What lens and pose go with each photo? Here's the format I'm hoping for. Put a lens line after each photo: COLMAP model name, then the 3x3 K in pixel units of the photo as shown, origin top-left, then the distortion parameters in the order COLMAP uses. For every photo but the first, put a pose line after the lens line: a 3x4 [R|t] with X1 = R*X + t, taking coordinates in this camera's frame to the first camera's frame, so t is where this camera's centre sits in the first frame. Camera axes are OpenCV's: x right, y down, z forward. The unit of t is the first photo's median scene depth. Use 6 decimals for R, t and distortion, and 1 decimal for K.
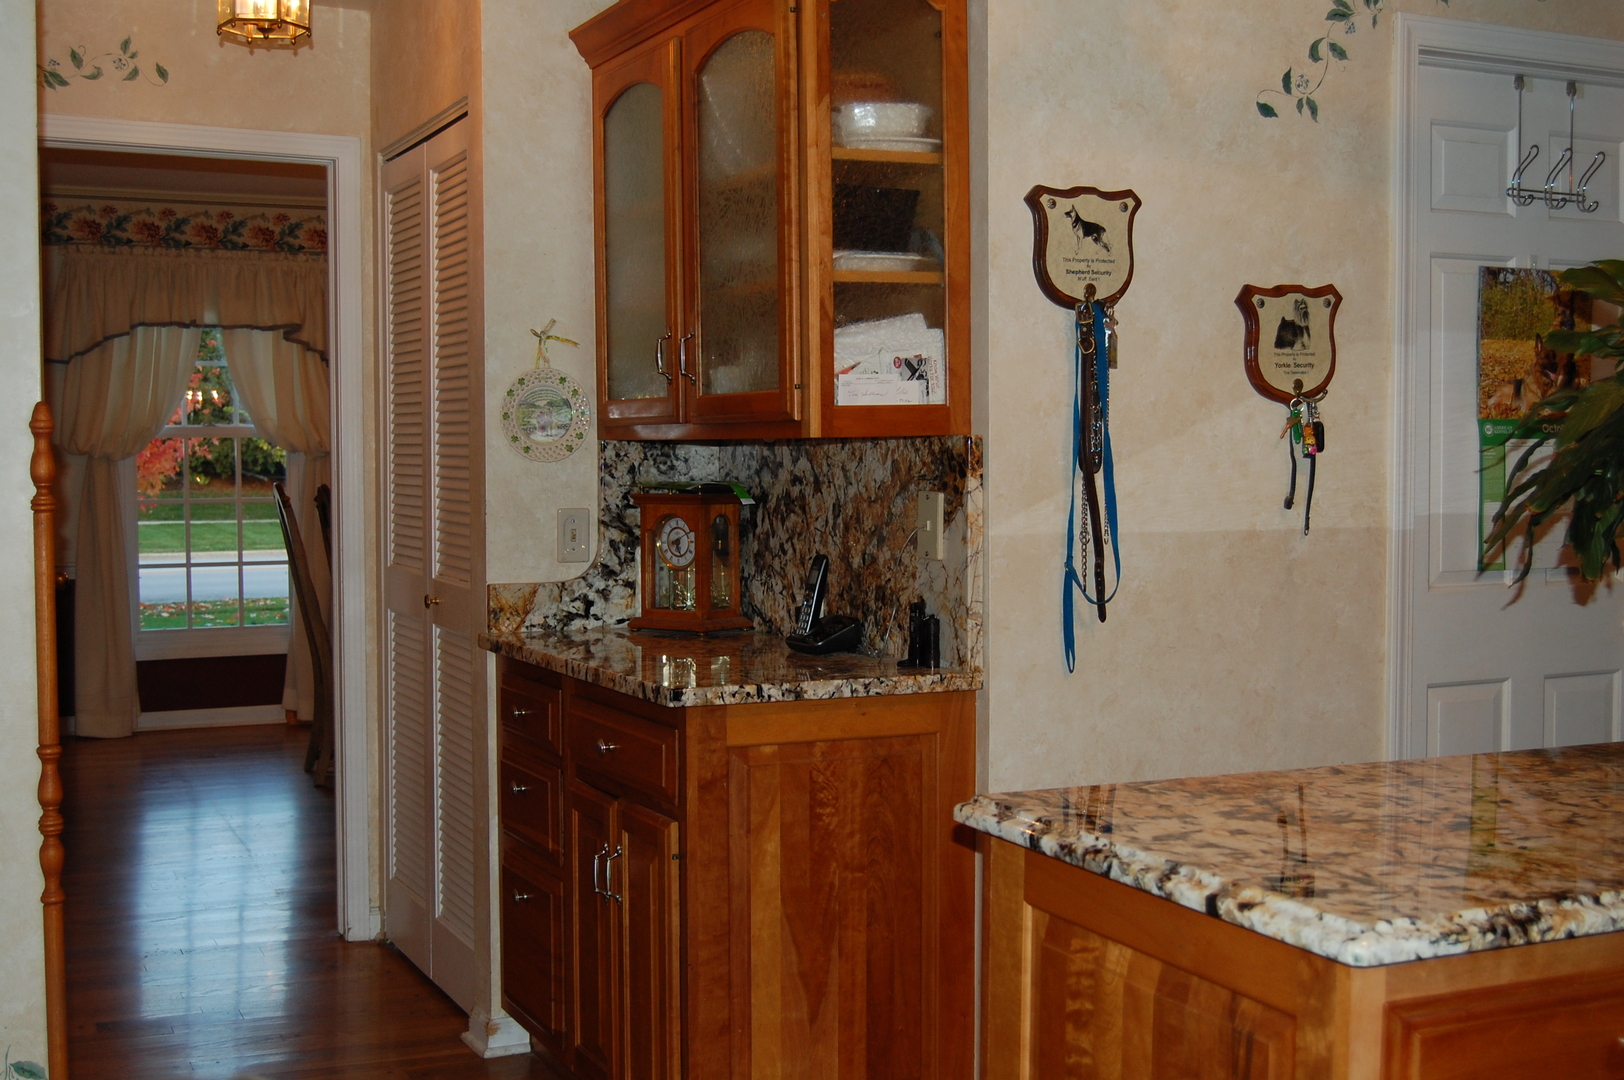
lens RADIAL K [[1947.2, 0, 812.3], [0, 1947.2, 542.9], [0, 0, 1]] dist [-0.058732, 0.000000]
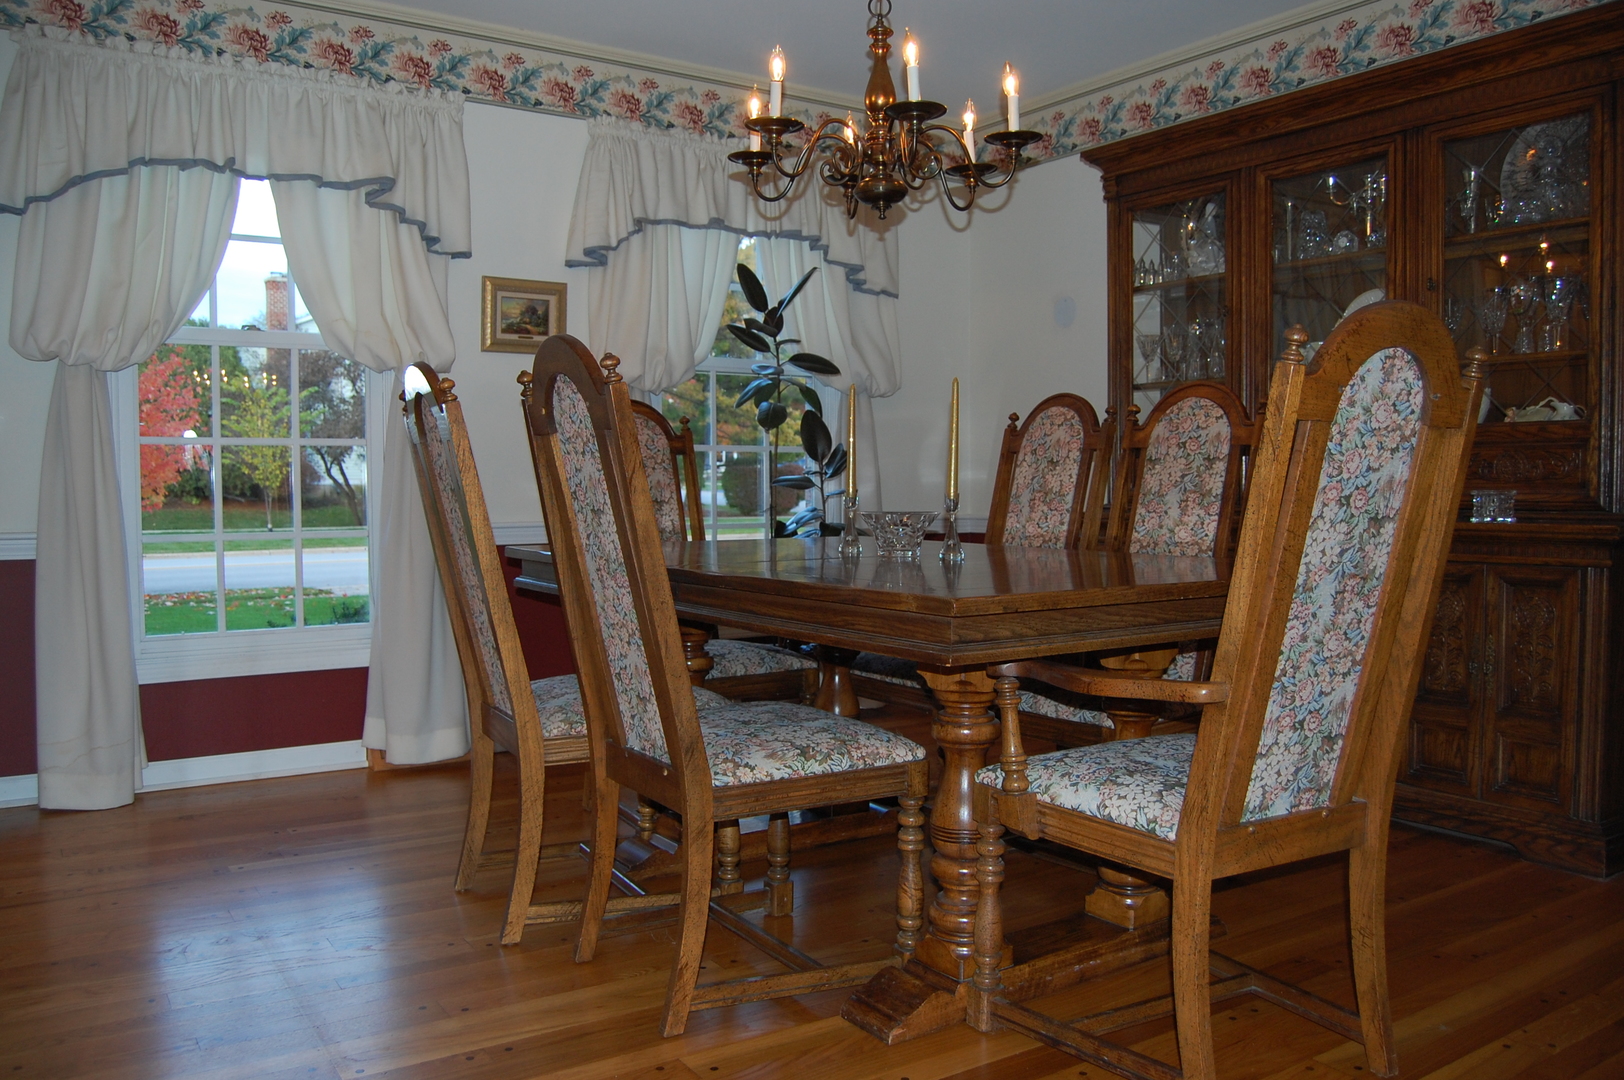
lens RADIAL K [[1265.5, 0, 813.4], [0, 1265.5, 539.2], [0, 0, 1]] dist [-0.089253, 0.029265]
pose [[0.987126, -0.008458, 0.159719, -0.193098], [0.009439, 0.999941, -0.005381, 0.016845], [-0.159664, 0.006820, 0.987148, 0.558054]]
